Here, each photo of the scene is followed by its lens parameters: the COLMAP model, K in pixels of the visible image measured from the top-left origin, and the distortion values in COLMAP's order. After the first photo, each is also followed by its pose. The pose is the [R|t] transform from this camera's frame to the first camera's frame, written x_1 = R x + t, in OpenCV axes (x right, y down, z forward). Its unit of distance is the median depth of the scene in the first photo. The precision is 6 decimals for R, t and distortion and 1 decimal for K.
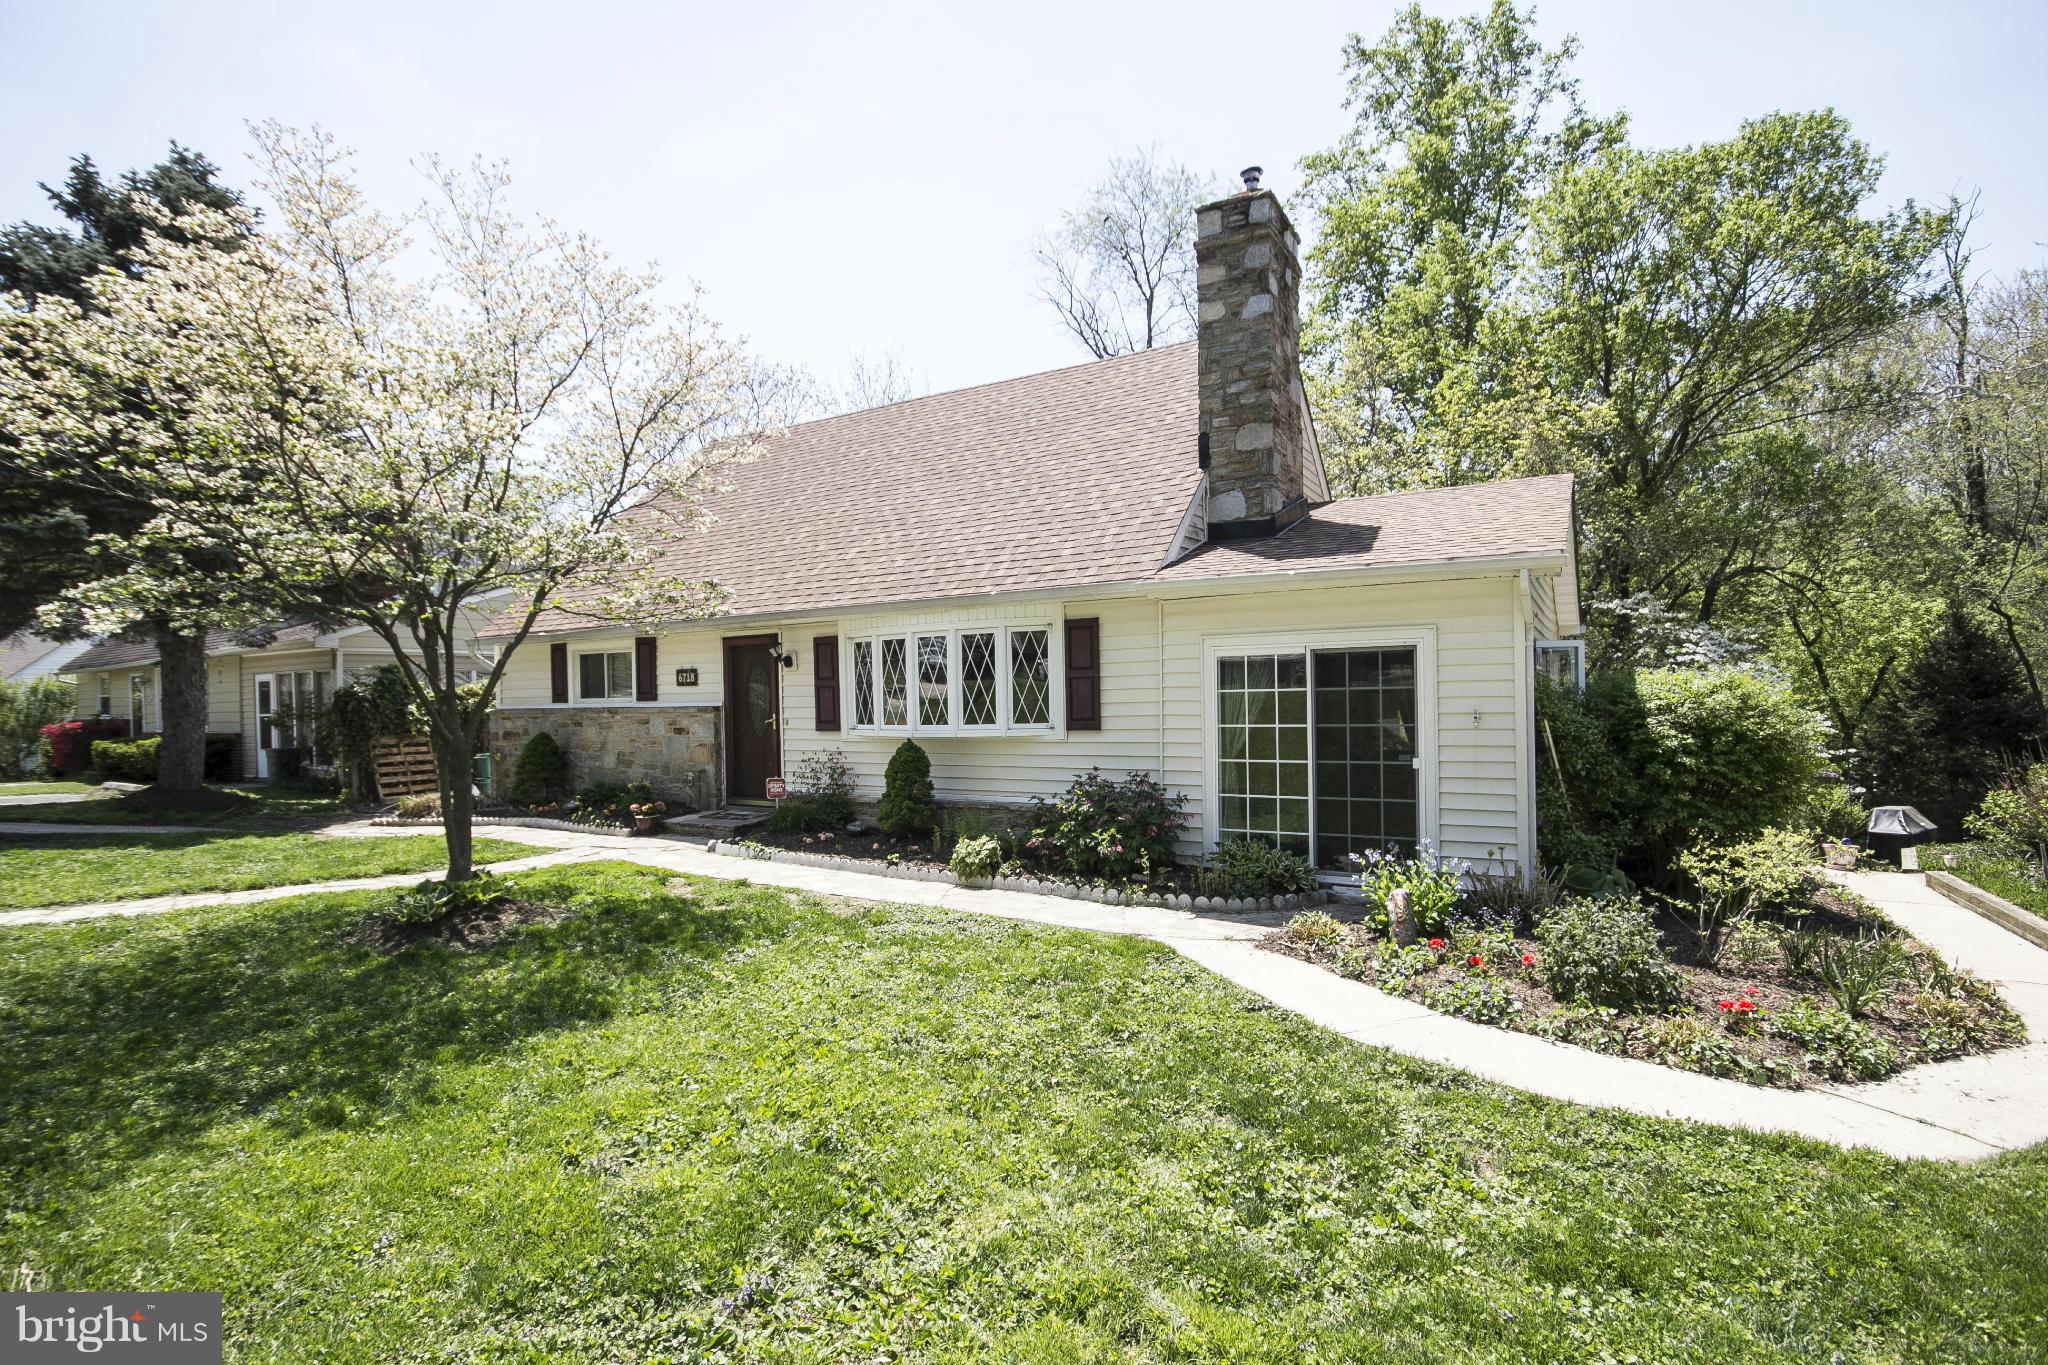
lens RADIAL K [[1054.4, 0, 1020.0], [0, 1054.4, 681.5], [0, 0, 1]] dist [-0.003520, 0.000493]
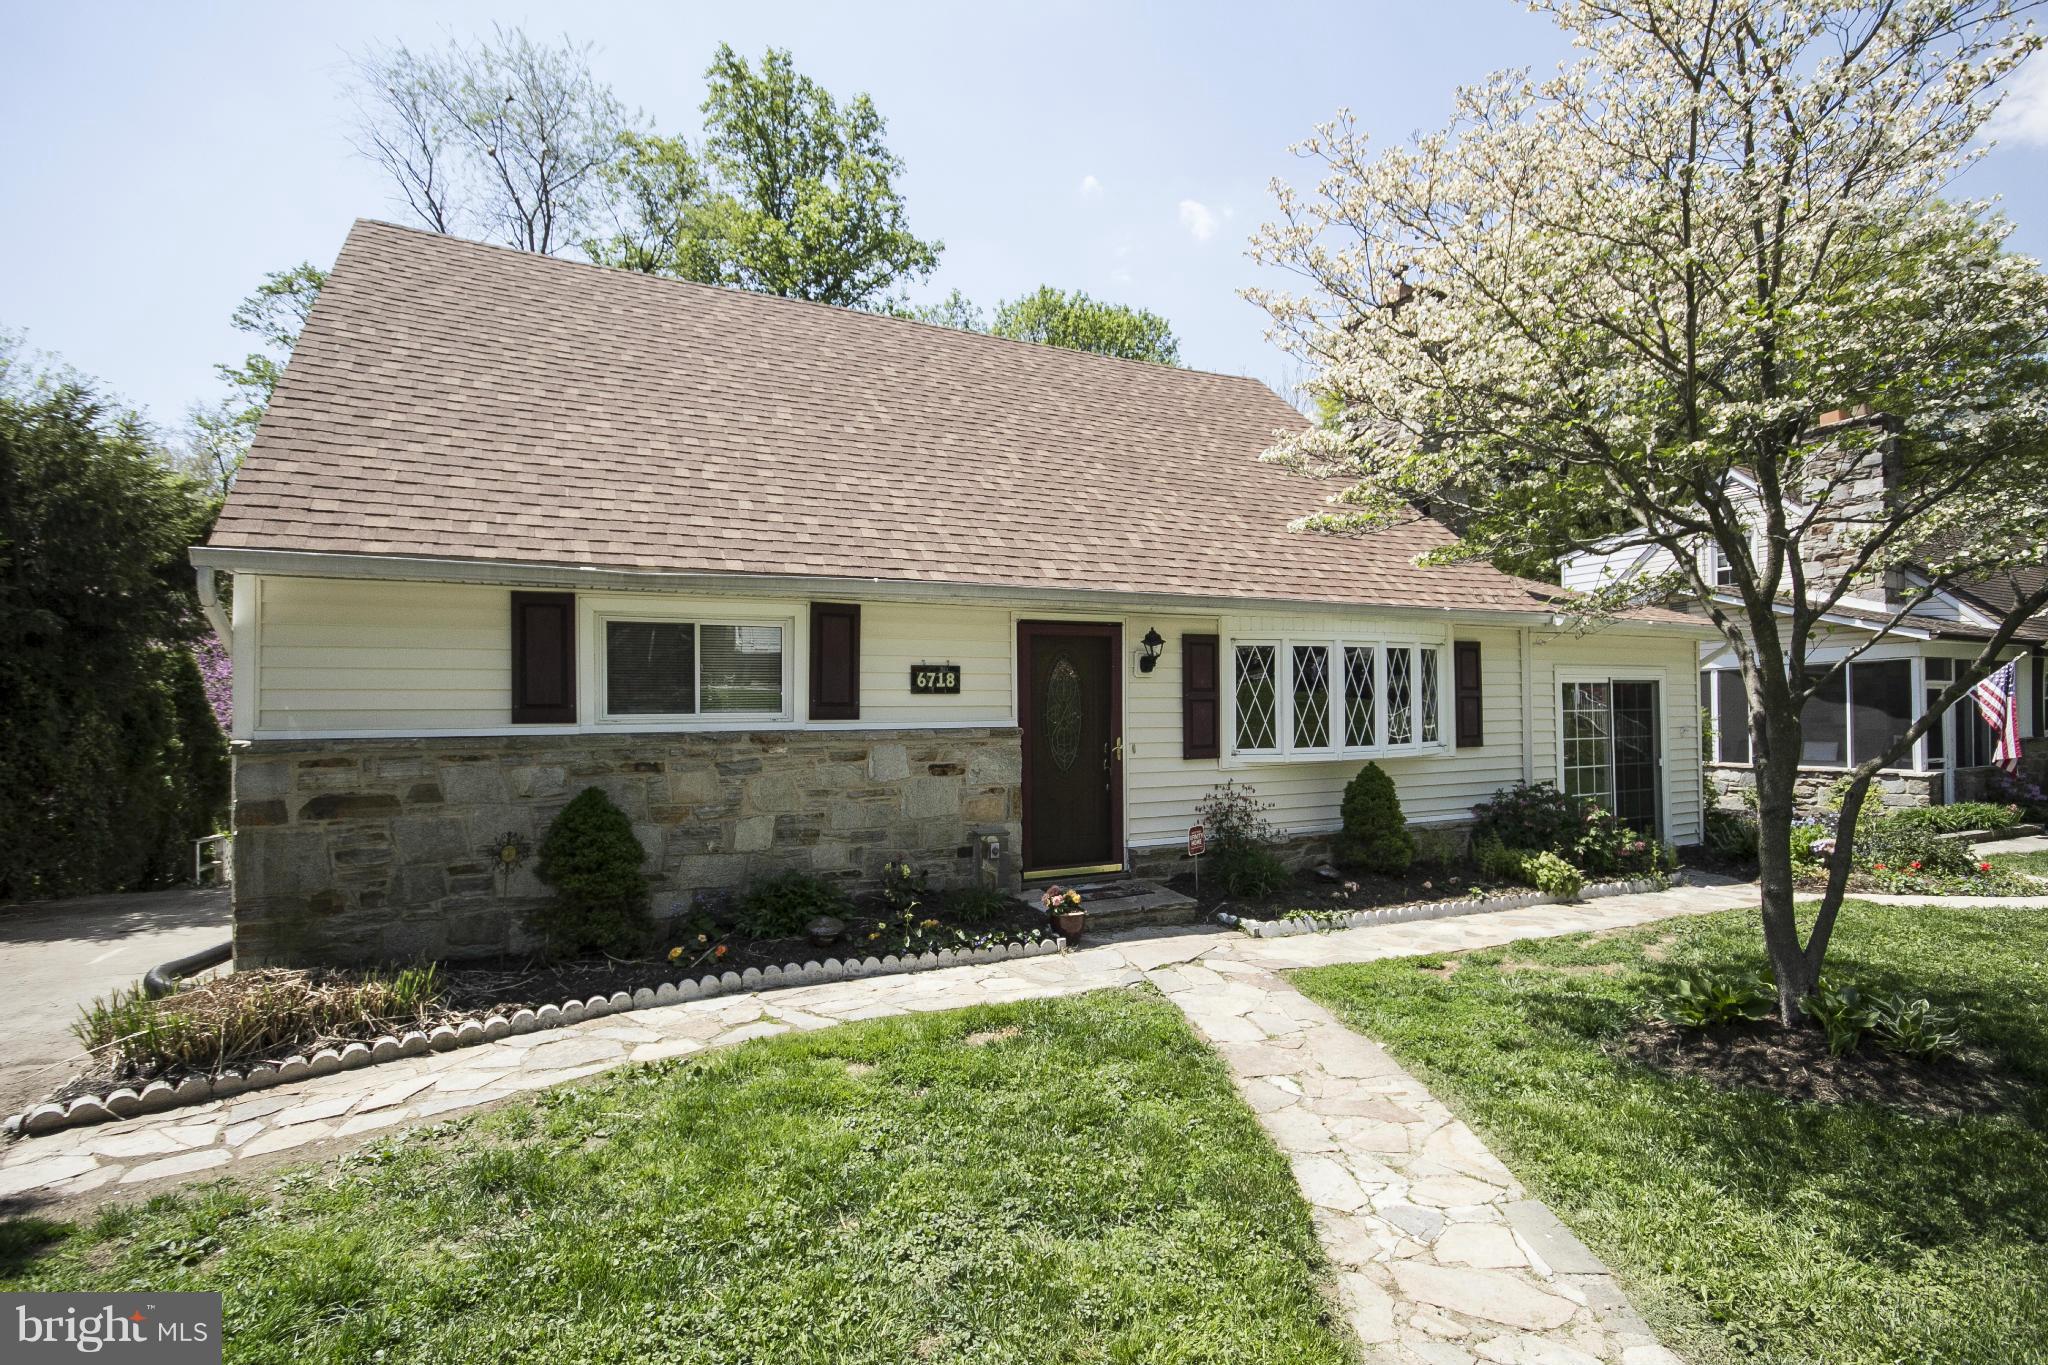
lens RADIAL K [[1054.4, 0, 1020.0], [0, 1054.4, 681.5], [0, 0, 1]] dist [-0.003520, 0.000493]
pose [[0.484578, 0.048183, 0.873420, -0.915350], [-0.002592, 0.998557, -0.053649, 0.032624], [-0.874744, 0.023733, 0.484003, 0.753514]]
